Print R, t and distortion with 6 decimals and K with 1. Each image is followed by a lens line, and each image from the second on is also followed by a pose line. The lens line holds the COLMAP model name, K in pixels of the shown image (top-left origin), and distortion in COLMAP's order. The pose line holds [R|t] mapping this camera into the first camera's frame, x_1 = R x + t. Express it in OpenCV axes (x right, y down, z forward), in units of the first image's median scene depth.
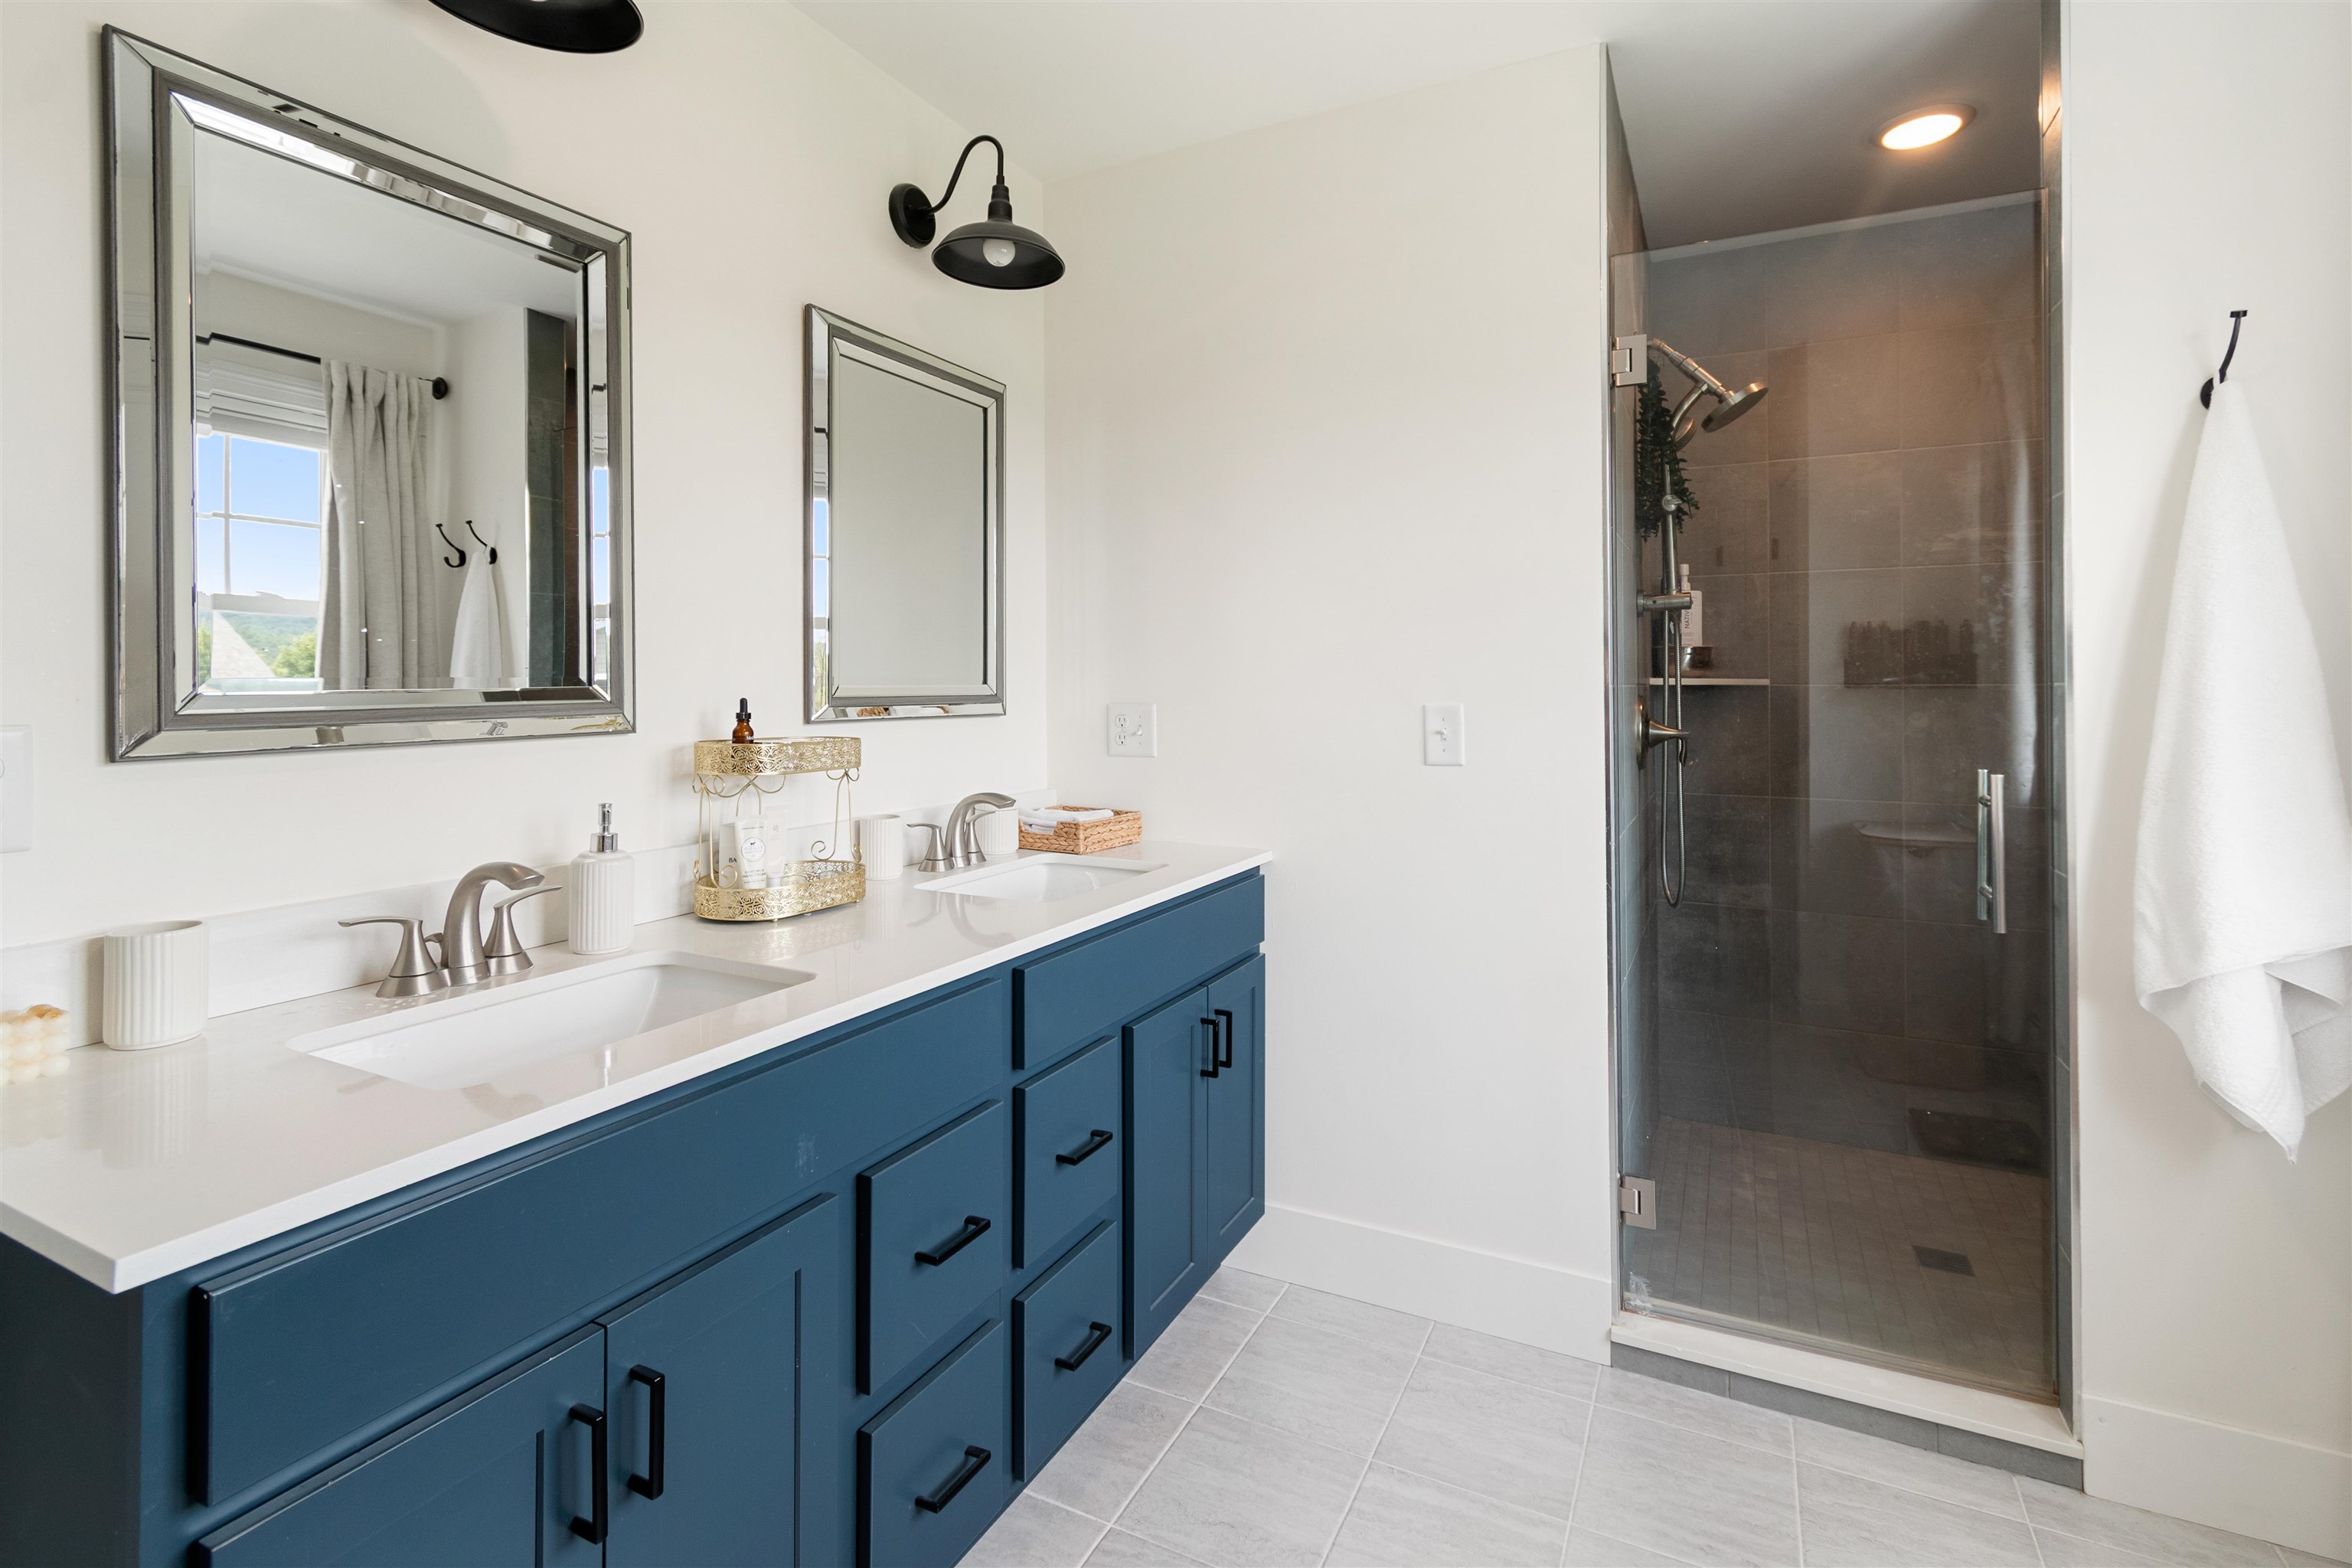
lens RADIAL K [[1116.2, 0, 1178.5], [0, 1116.2, 698.8], [0, 0, 1]] dist [0.007760, -0.000095]
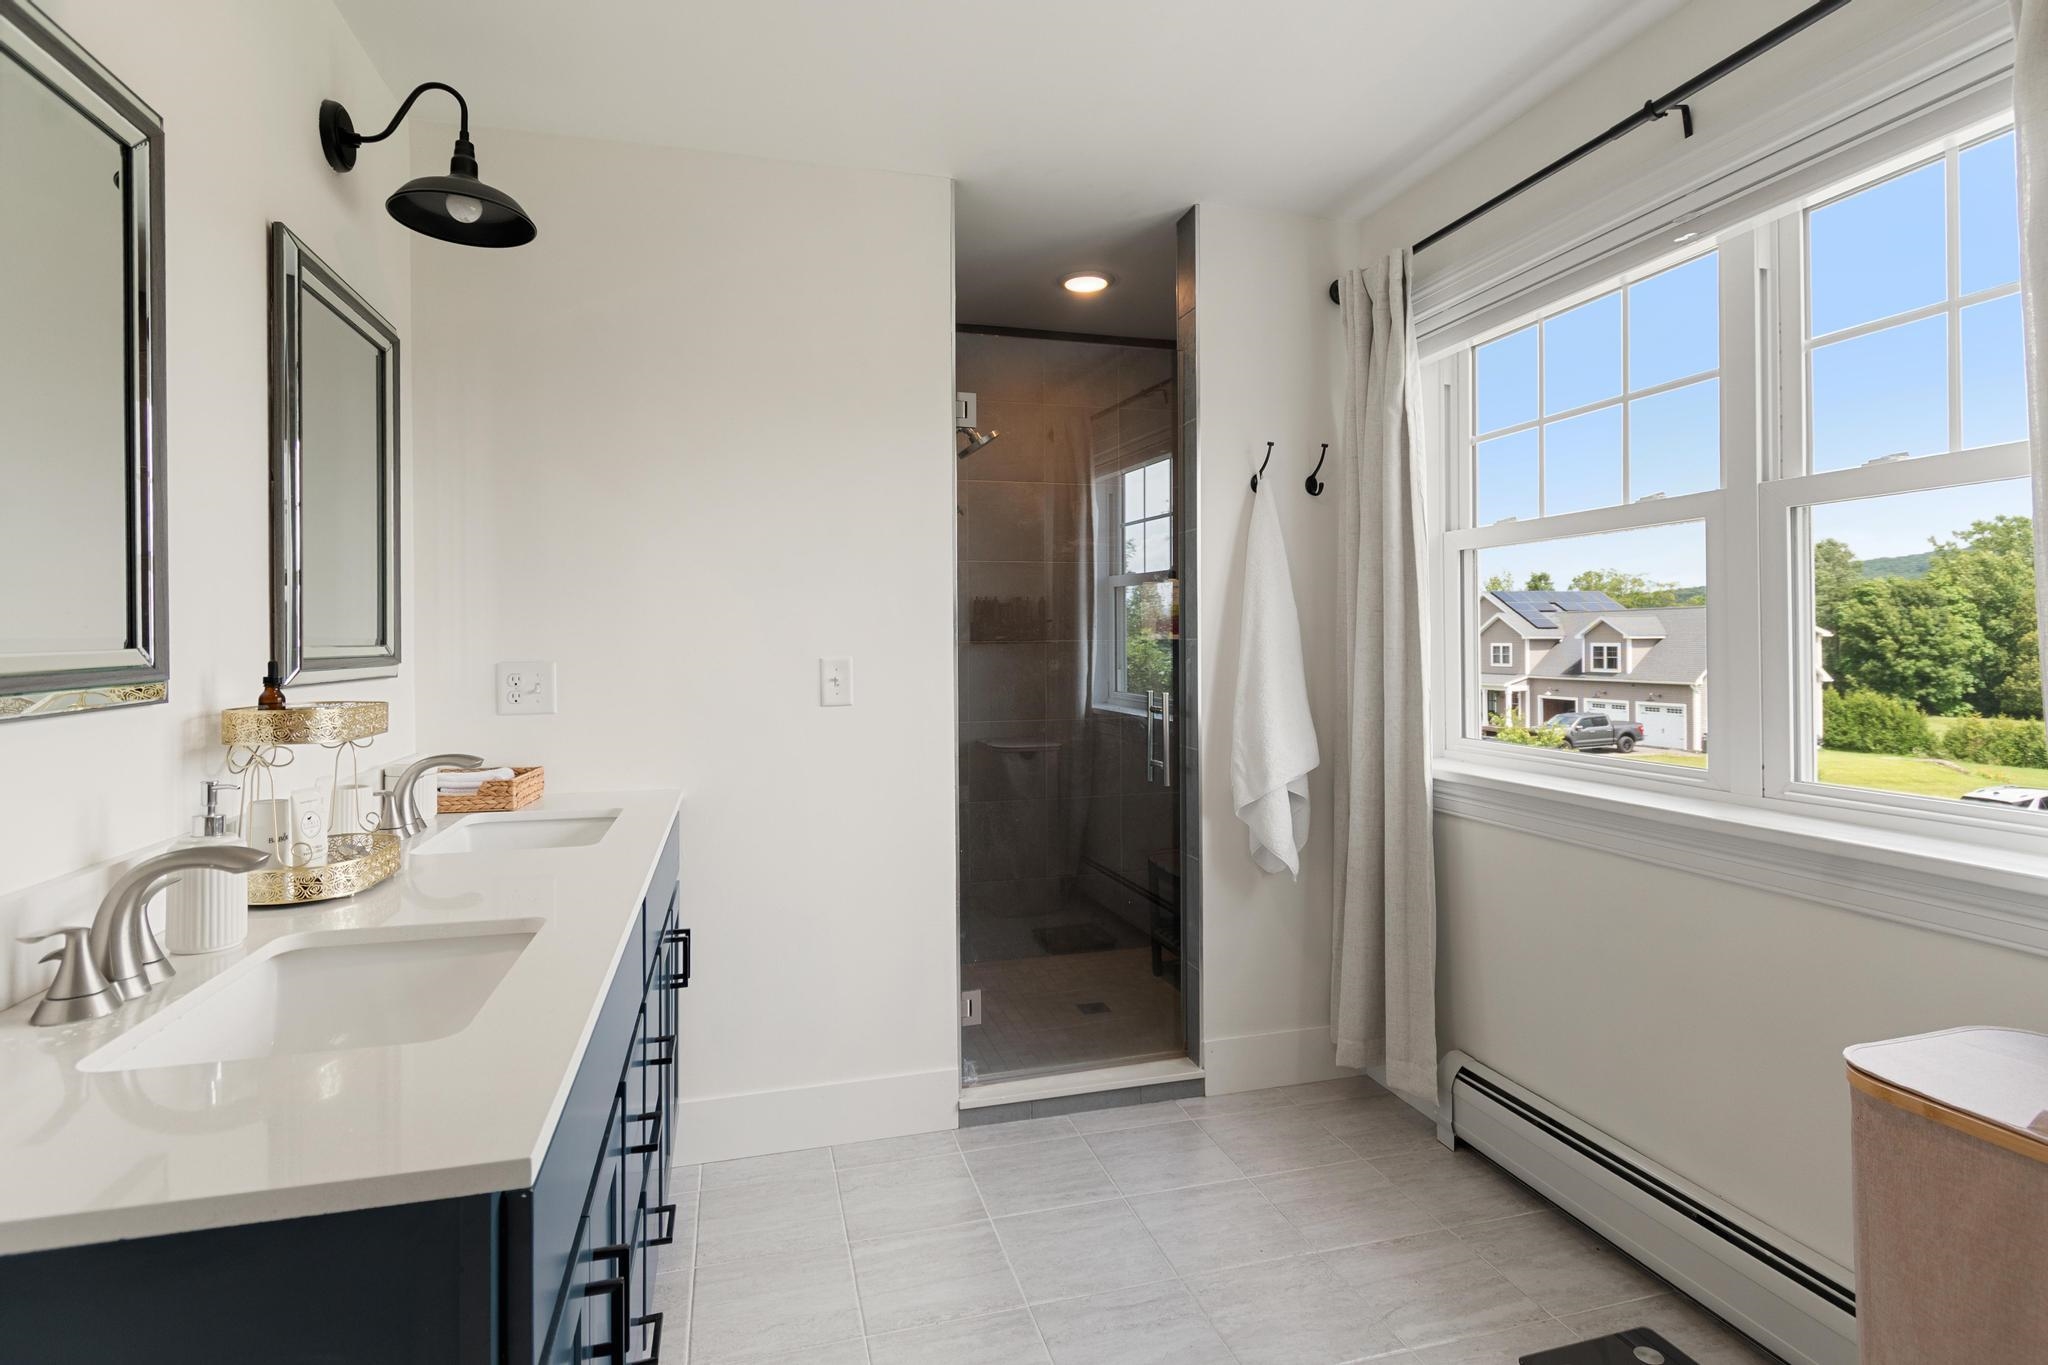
lens RADIAL K [[1066.2, 0, 1028.3], [0, 1066.2, 671.9], [0, 0, 1]] dist [0.003240, -0.001523]
pose [[0.736952, -0.024772, 0.675491, -0.443490], [0.015702, 0.999686, 0.019531, 0.001038], [-0.675762, -0.003787, 0.737110, -0.039871]]
